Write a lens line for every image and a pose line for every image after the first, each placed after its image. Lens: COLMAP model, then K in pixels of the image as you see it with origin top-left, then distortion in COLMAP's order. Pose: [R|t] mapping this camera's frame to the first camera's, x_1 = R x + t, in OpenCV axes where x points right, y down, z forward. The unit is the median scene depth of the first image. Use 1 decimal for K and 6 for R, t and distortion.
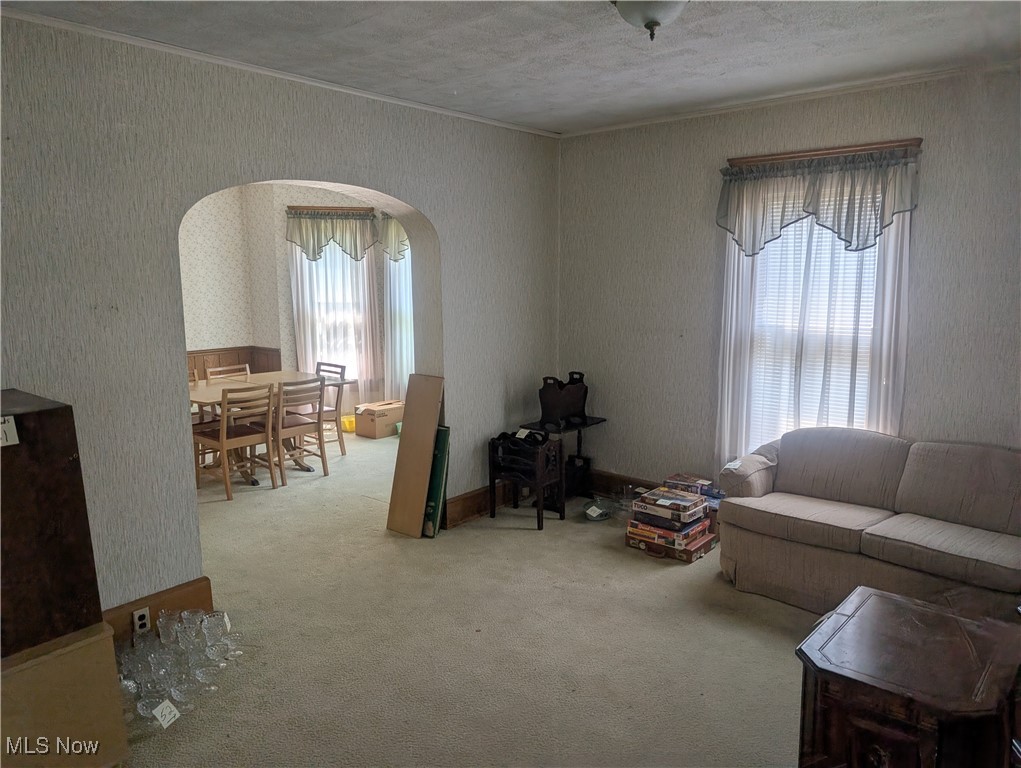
lens RADIAL K [[731.5, 0, 514.1], [0, 731.5, 386.8], [0, 0, 1]] dist [0.005952, -0.001819]
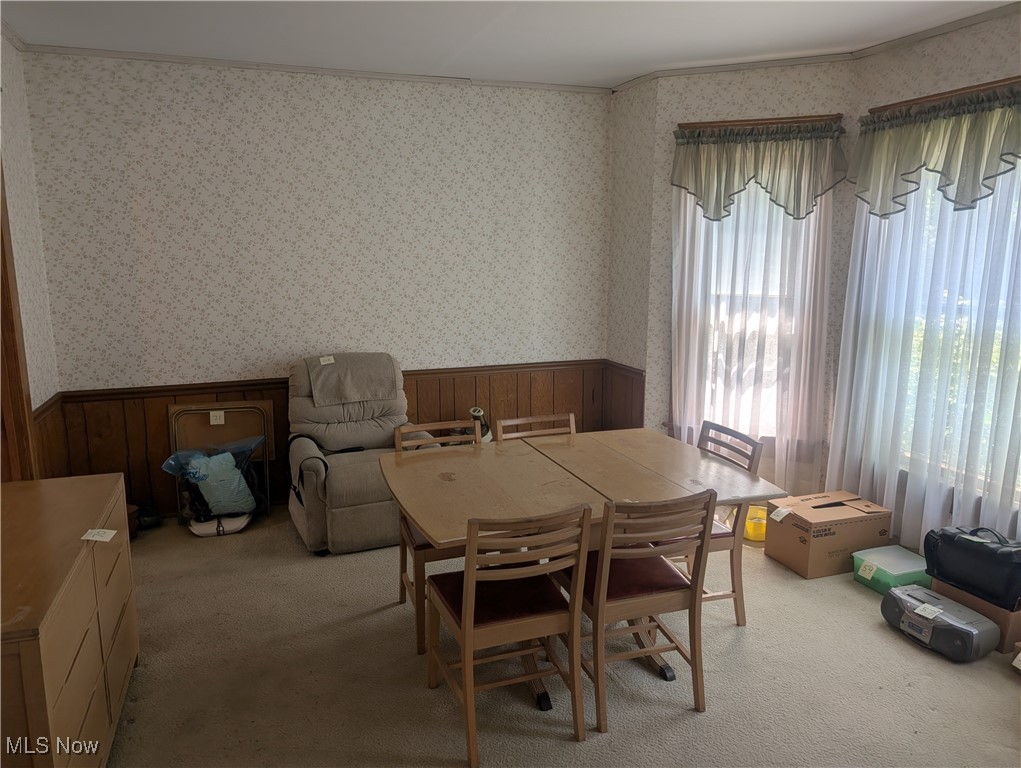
lens RADIAL K [[731.5, 0, 509.8], [0, 731.5, 388.7], [0, 0, 1]] dist [0.005952, -0.001819]
pose [[0.862751, 0.097046, -0.496228, -0.120058], [-0.078745, 0.995222, 0.057724, -0.064543], [0.499459, -0.010726, 0.866271, 0.438102]]
